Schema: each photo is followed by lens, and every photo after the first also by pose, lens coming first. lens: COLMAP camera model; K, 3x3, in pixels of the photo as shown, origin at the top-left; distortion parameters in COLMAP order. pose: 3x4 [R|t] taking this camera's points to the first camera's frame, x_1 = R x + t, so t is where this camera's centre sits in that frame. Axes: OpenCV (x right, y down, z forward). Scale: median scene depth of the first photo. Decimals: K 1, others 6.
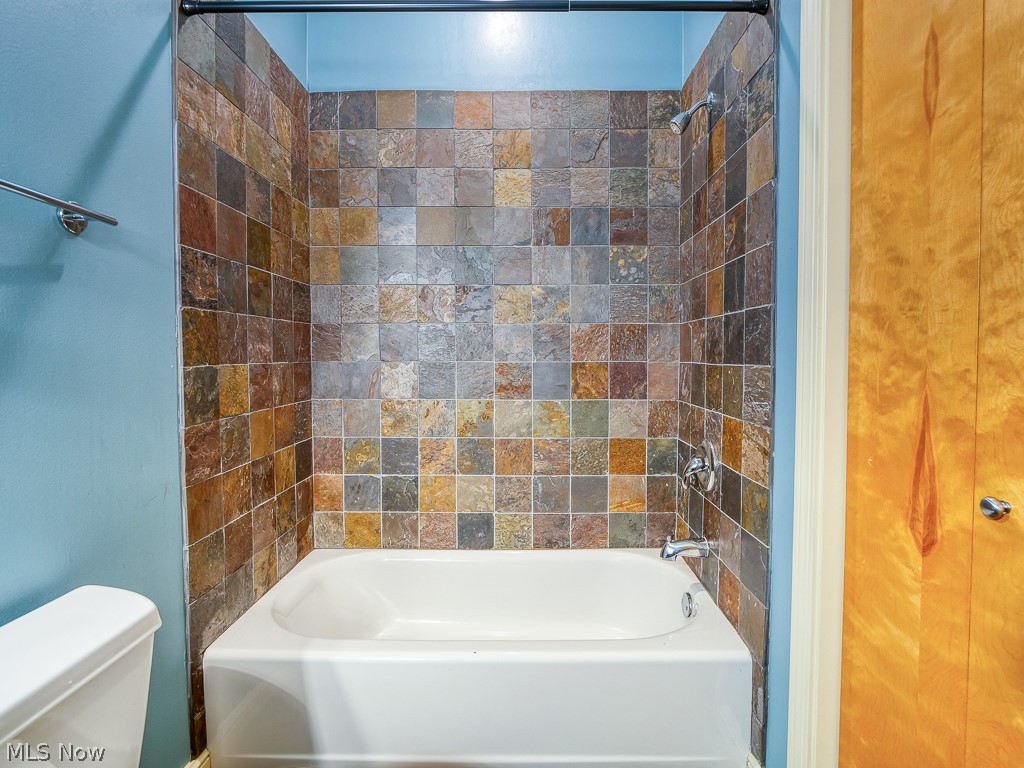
lens RADIAL K [[501.6, 0, 510.0], [0, 501.6, 372.7], [0, 0, 1]] dist [-0.013825, -0.000444]
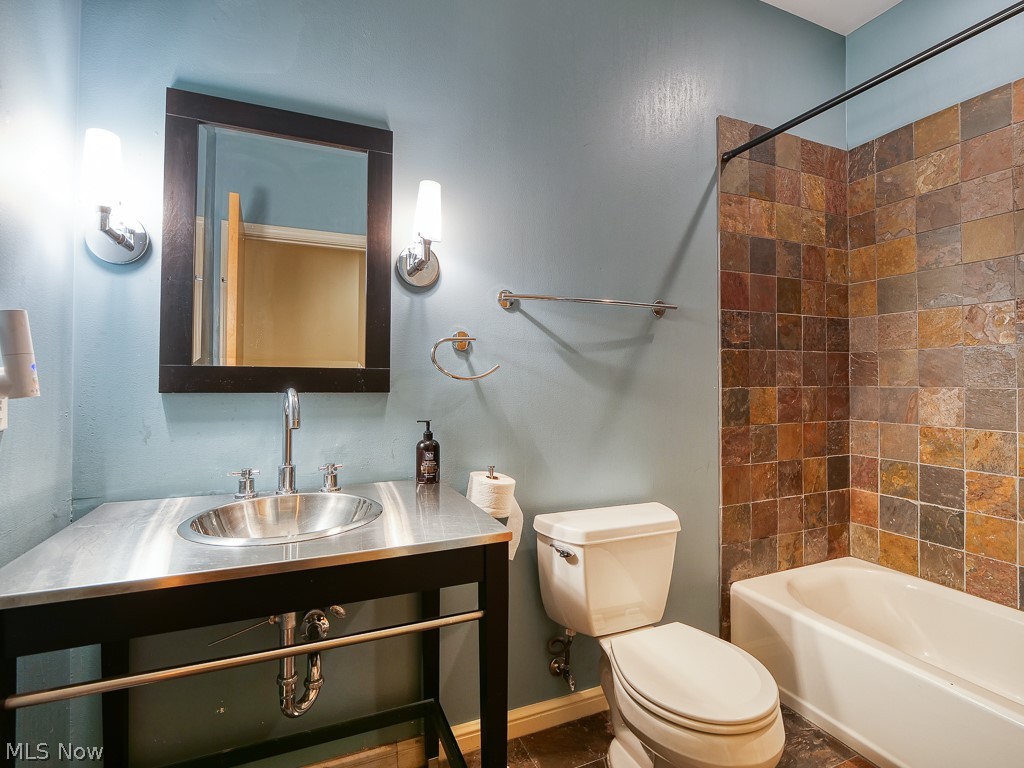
lens RADIAL K [[501.6, 0, 514.4], [0, 501.6, 380.1], [0, 0, 1]] dist [-0.013825, -0.000444]
pose [[0.397417, 0.000166, -0.917638, 0.382651], [-0.032902, 0.999360, -0.014069, 0.004962], [0.917048, 0.035784, 0.397168, -0.153512]]
